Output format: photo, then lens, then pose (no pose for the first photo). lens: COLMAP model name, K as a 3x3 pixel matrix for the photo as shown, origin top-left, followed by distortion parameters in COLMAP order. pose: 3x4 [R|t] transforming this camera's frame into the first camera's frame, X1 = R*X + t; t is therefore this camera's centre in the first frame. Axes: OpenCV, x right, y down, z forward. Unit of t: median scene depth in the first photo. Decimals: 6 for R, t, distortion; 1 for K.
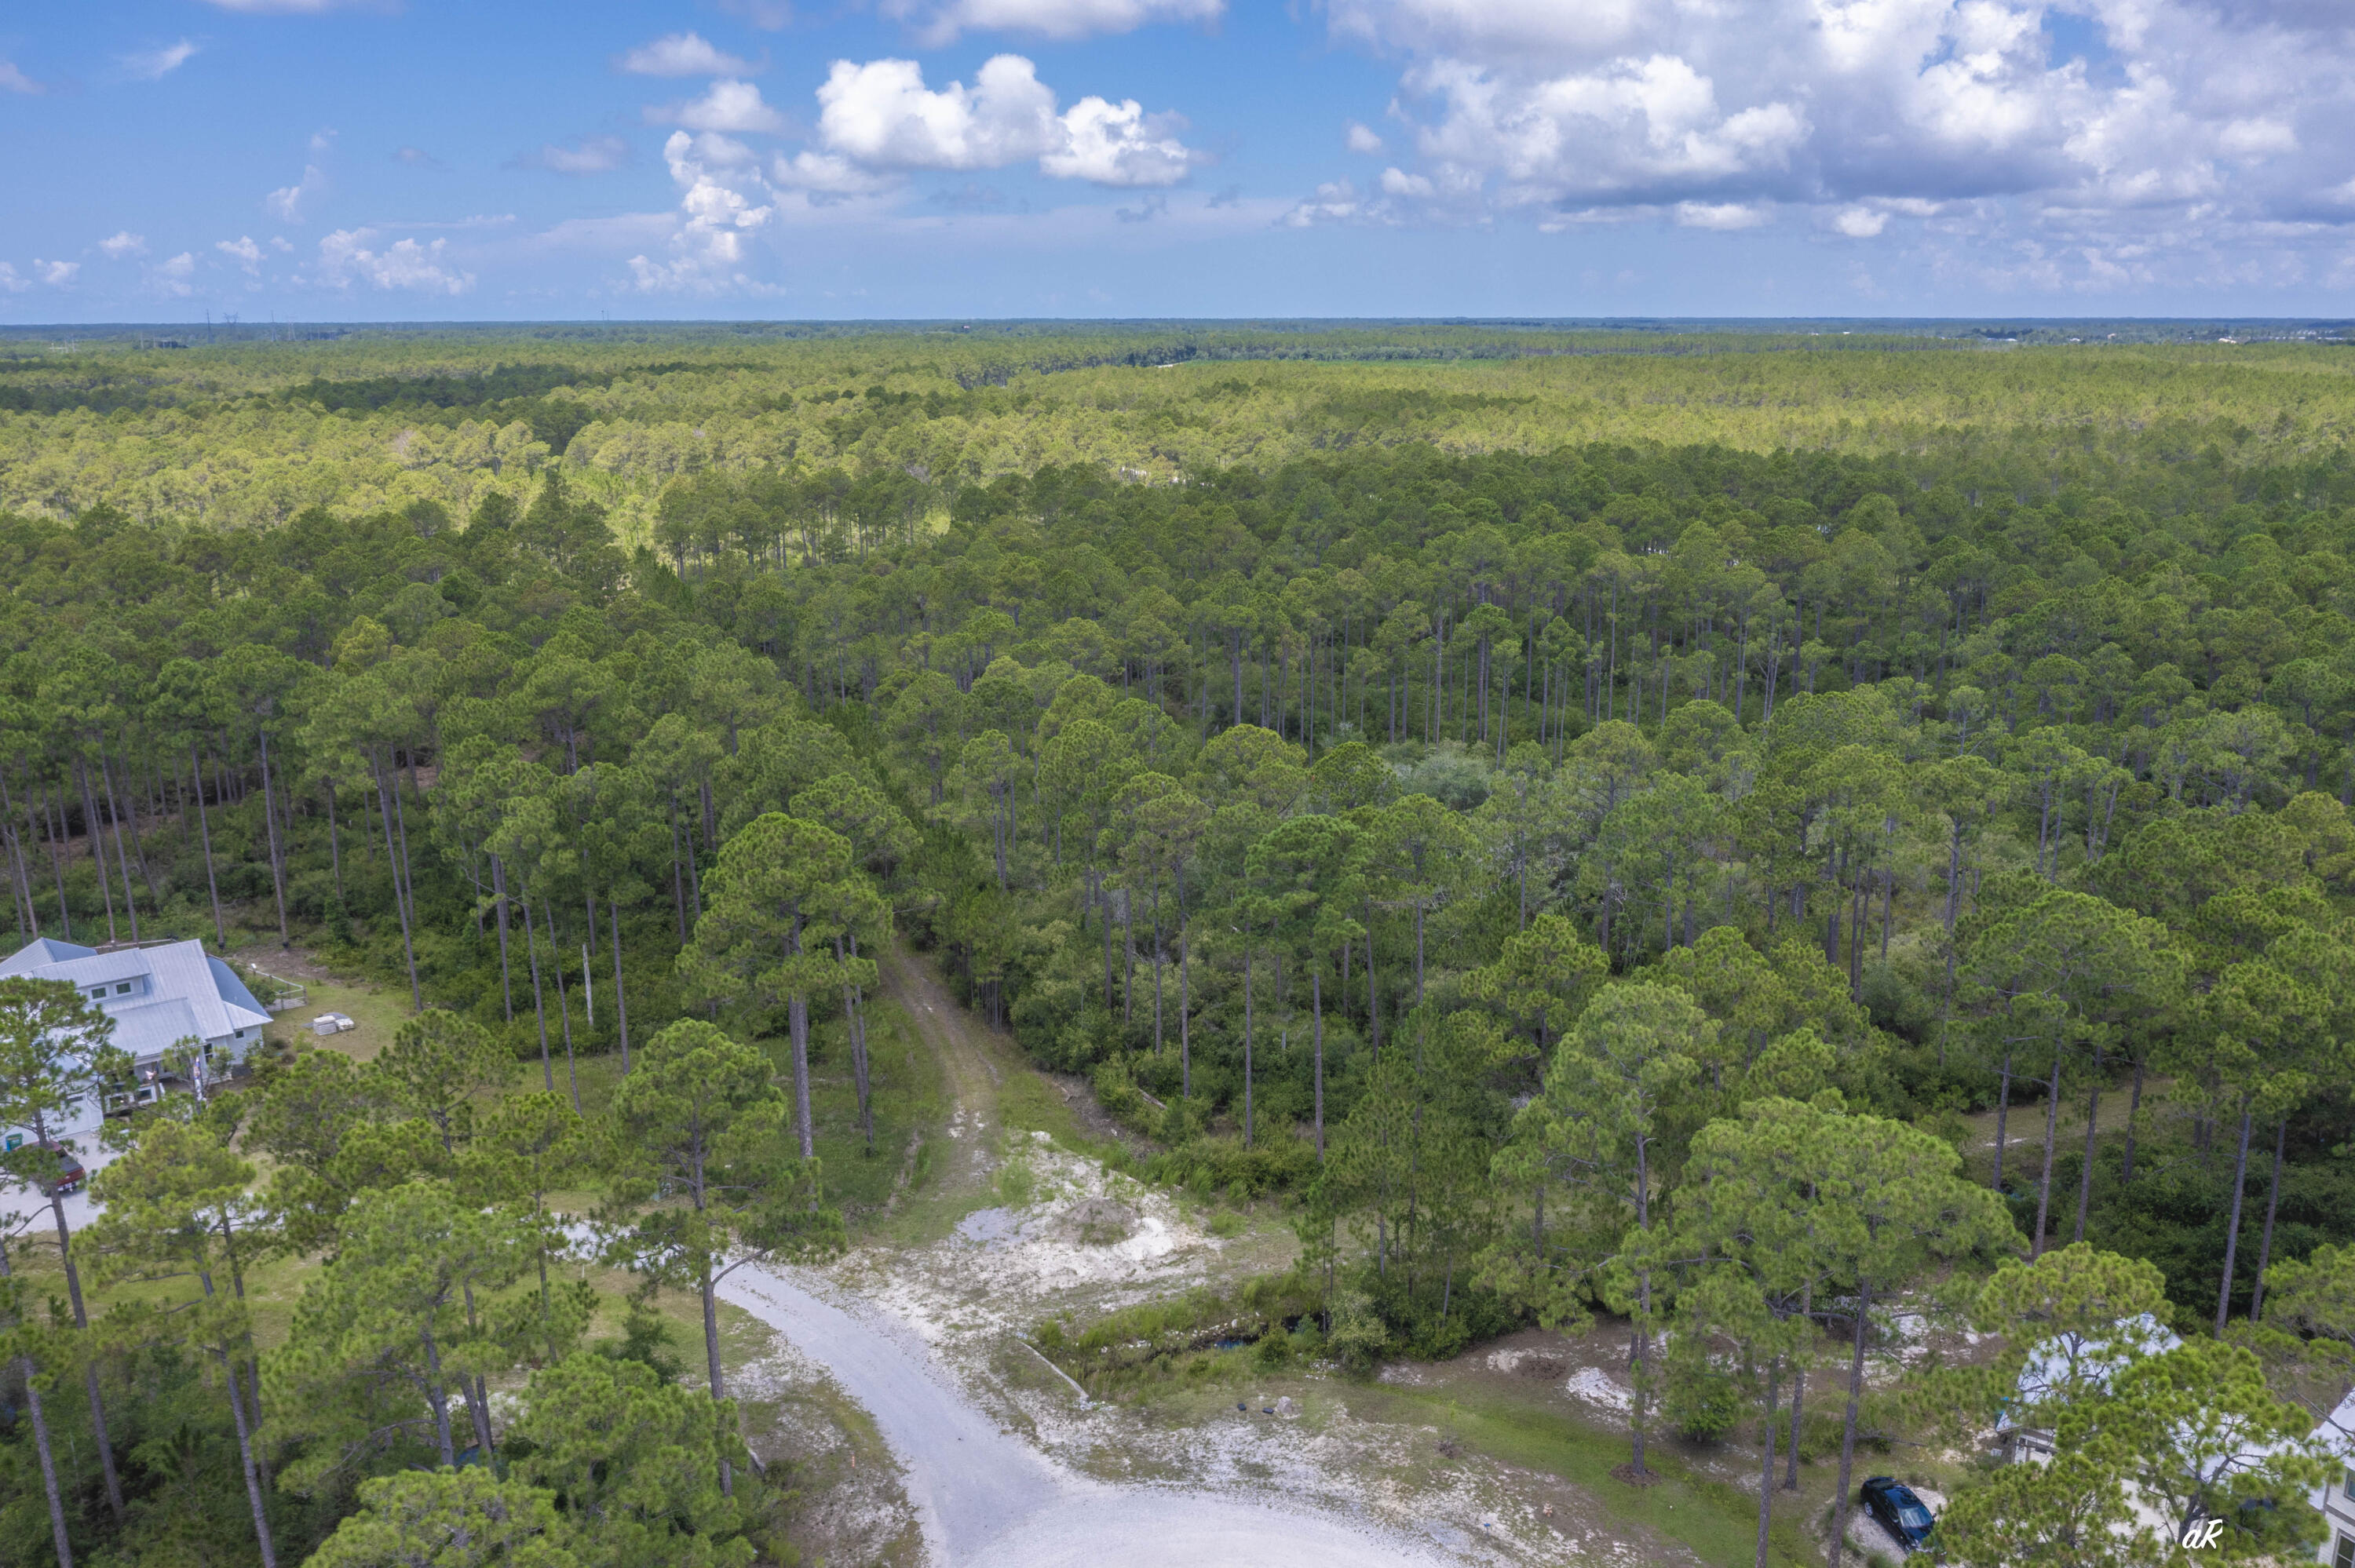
lens RADIAL K [[2018.9, 0, 1168.9], [0, 2018.9, 822.1], [0, 0, 1]] dist [-0.015917, -0.000397]
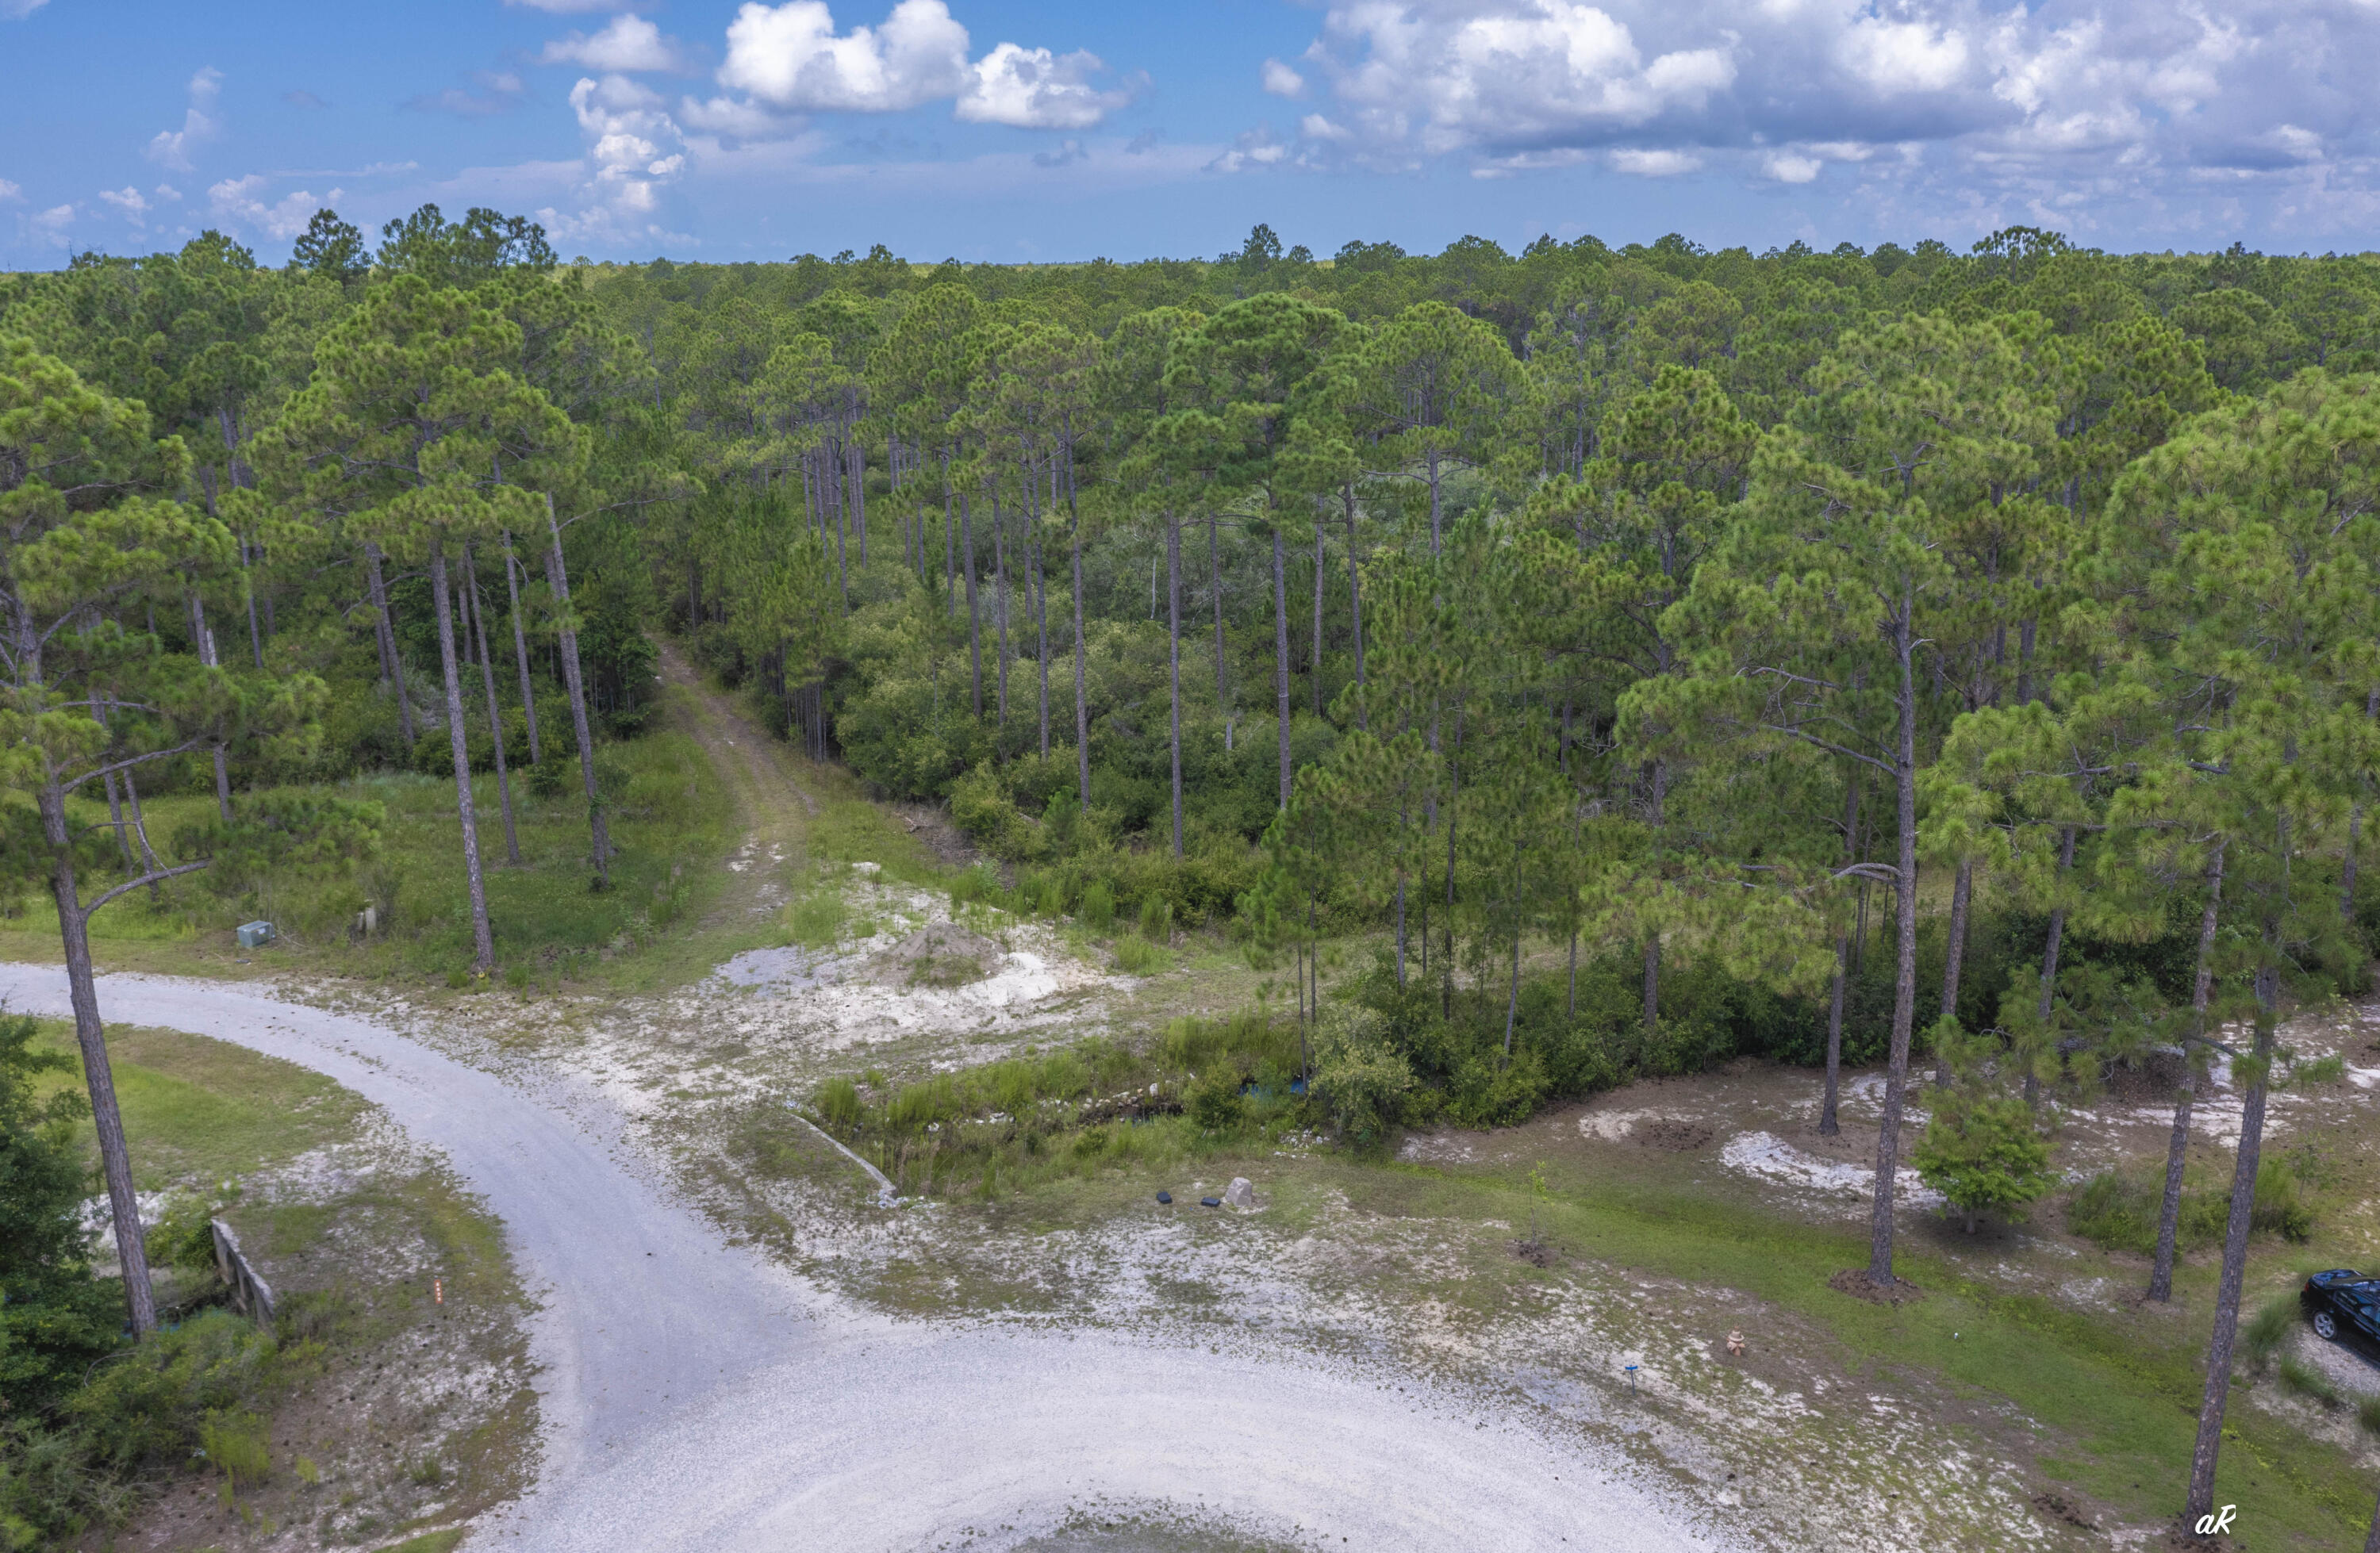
lens RADIAL K [[1968.4, 0, 1129.5], [0, 1968.4, 707.2], [0, 0, 1]] dist [-0.015029, -0.008816]
pose [[0.999571, -0.028785, 0.005321, 0.026048], [0.029093, 0.996997, -0.071774, 0.182192], [-0.003239, 0.071898, 0.997407, 0.414754]]
